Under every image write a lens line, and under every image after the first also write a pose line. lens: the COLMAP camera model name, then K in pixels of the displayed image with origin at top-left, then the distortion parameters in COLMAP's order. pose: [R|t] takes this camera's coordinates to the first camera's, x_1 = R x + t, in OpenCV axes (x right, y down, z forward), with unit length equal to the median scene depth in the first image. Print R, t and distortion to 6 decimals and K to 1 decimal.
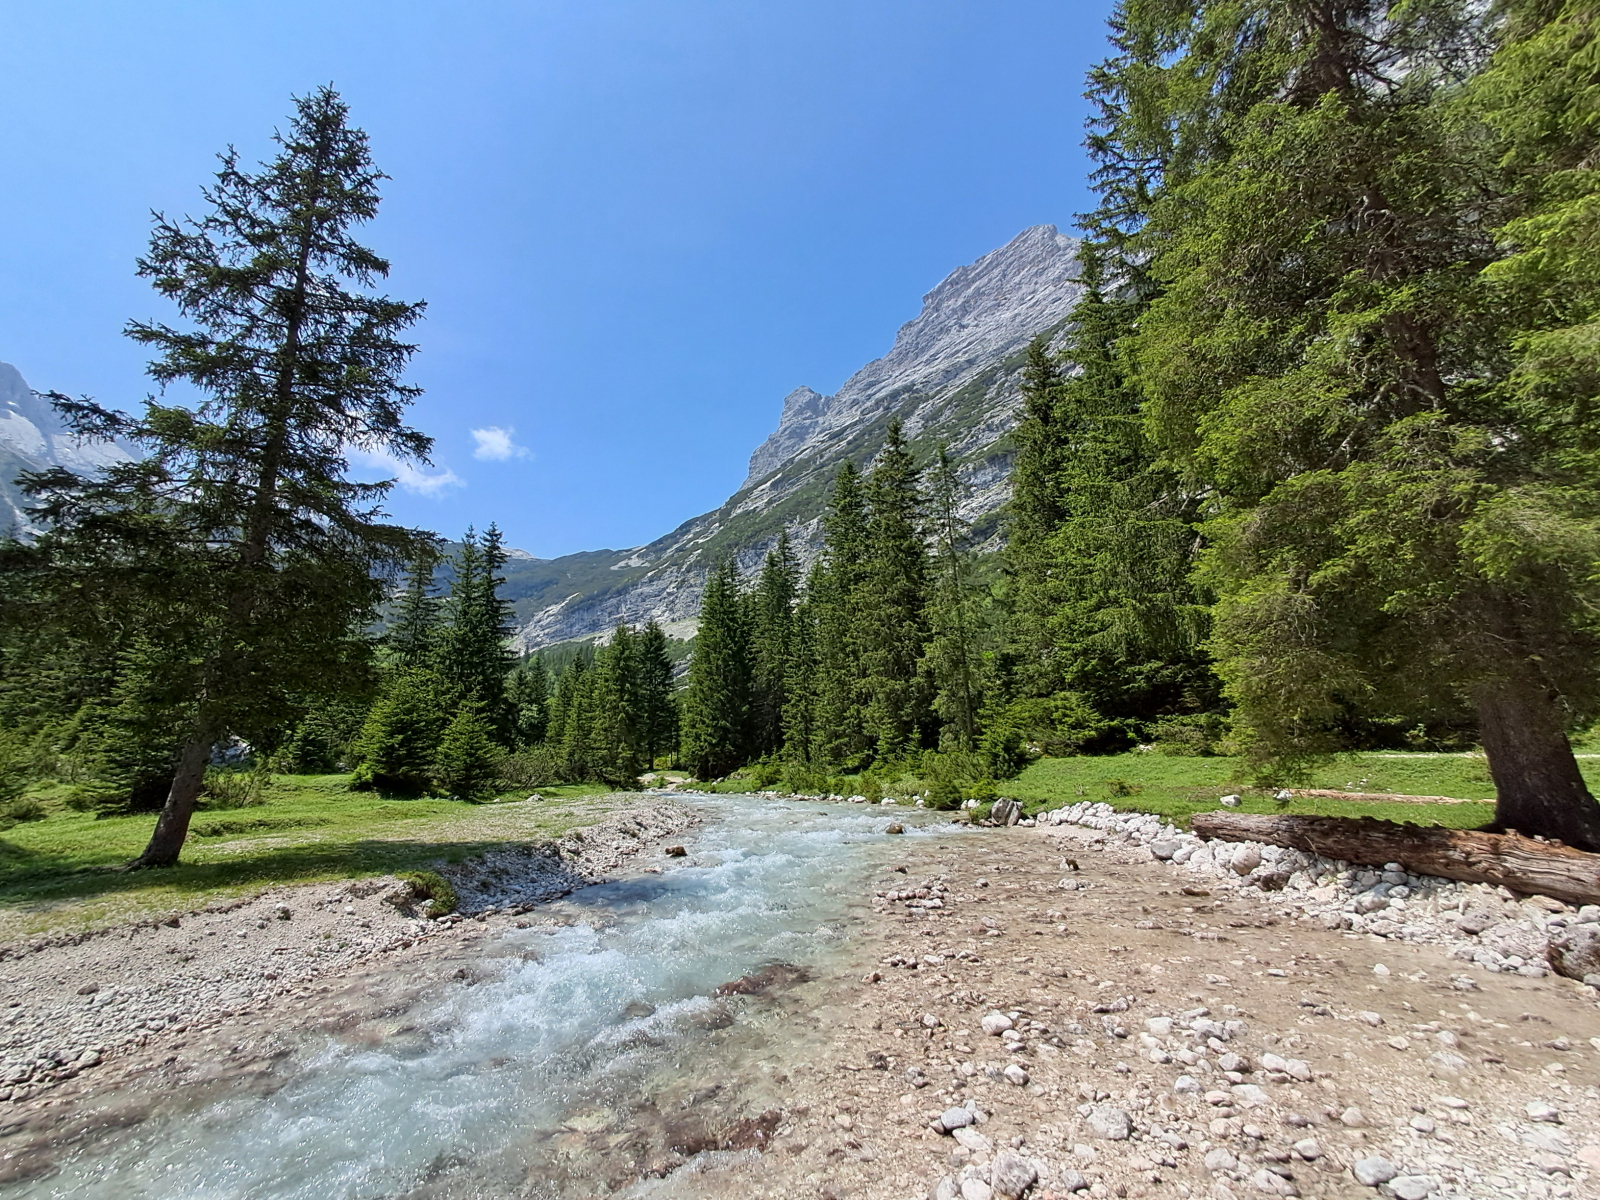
lens RADIAL K [[734.0, 0, 795.9], [0, 734.0, 608.5], [0, 0, 1]] dist [0.027258, -0.010152]
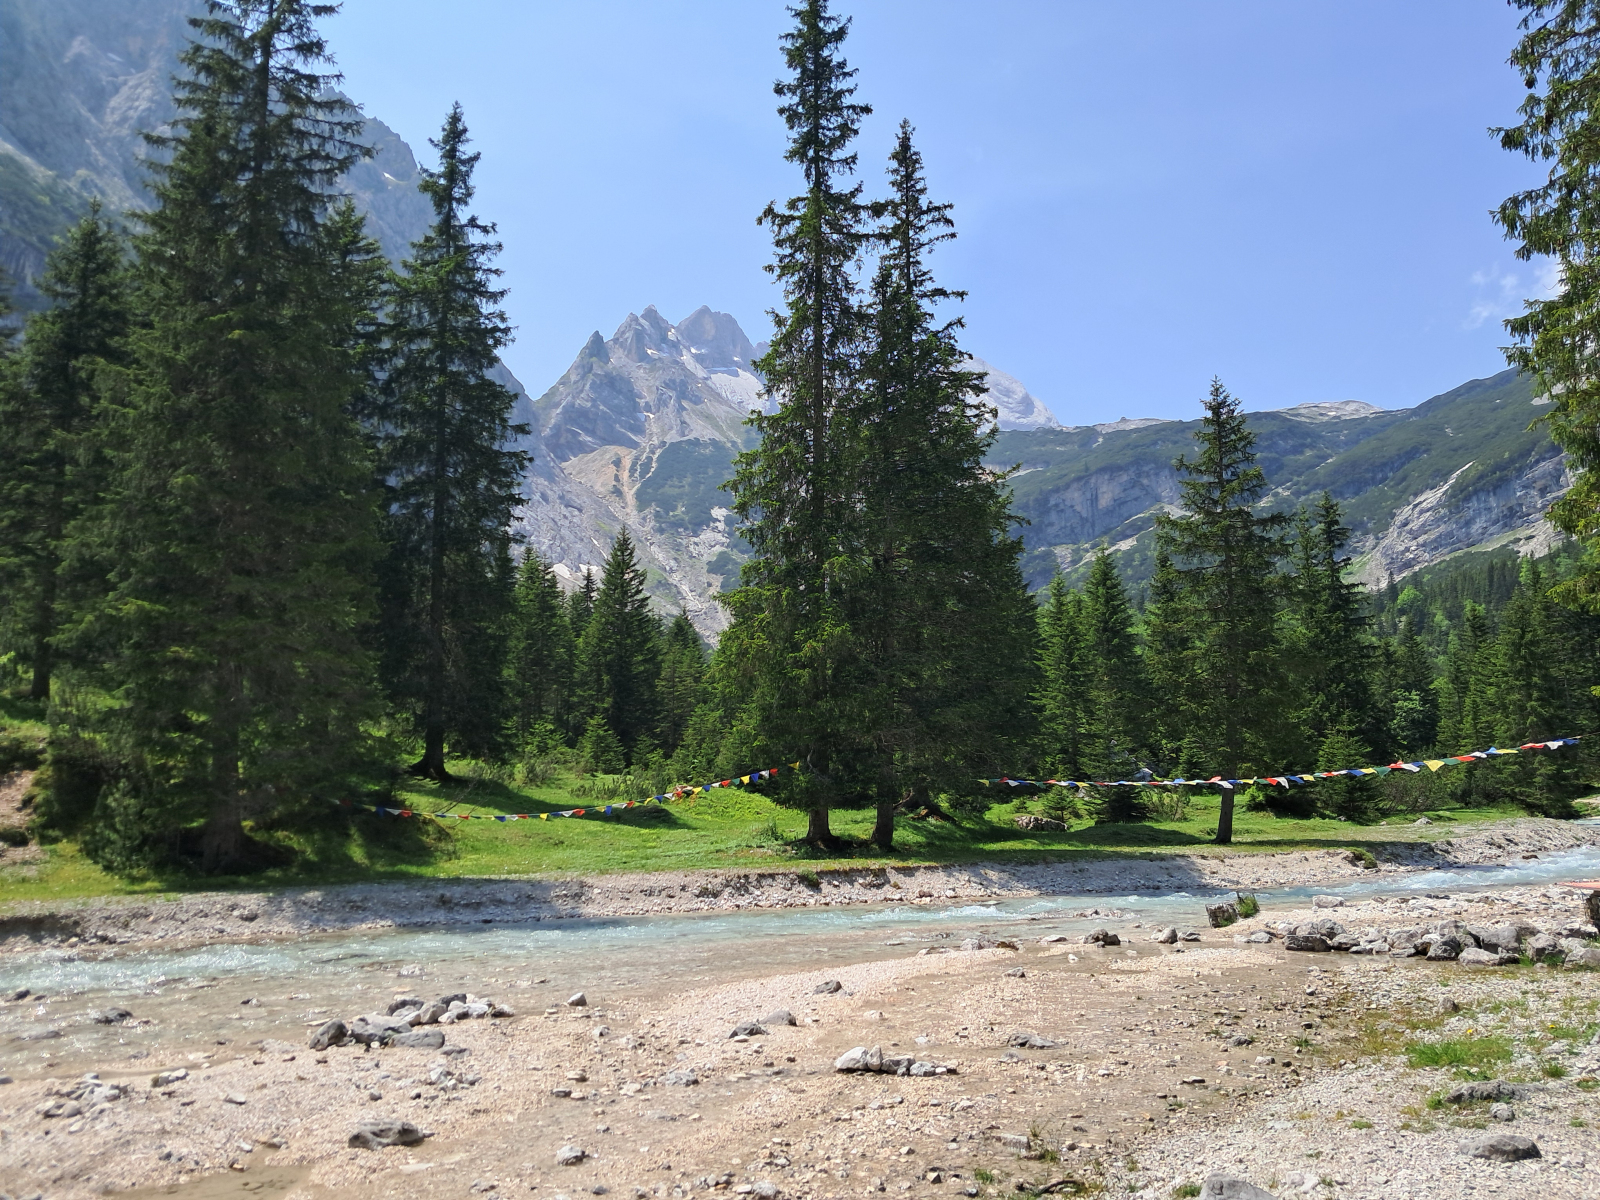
lens RADIAL K [[1267.6, 0, 804.1], [0, 1267.6, 627.2], [0, 0, 1]] dist [0.000506, -0.000130]
pose [[0.701836, -0.091920, -0.706383, 0.214248], [0.157410, 0.987138, 0.027943, -0.131423], [0.694729, -0.130803, 0.707278, -0.552116]]
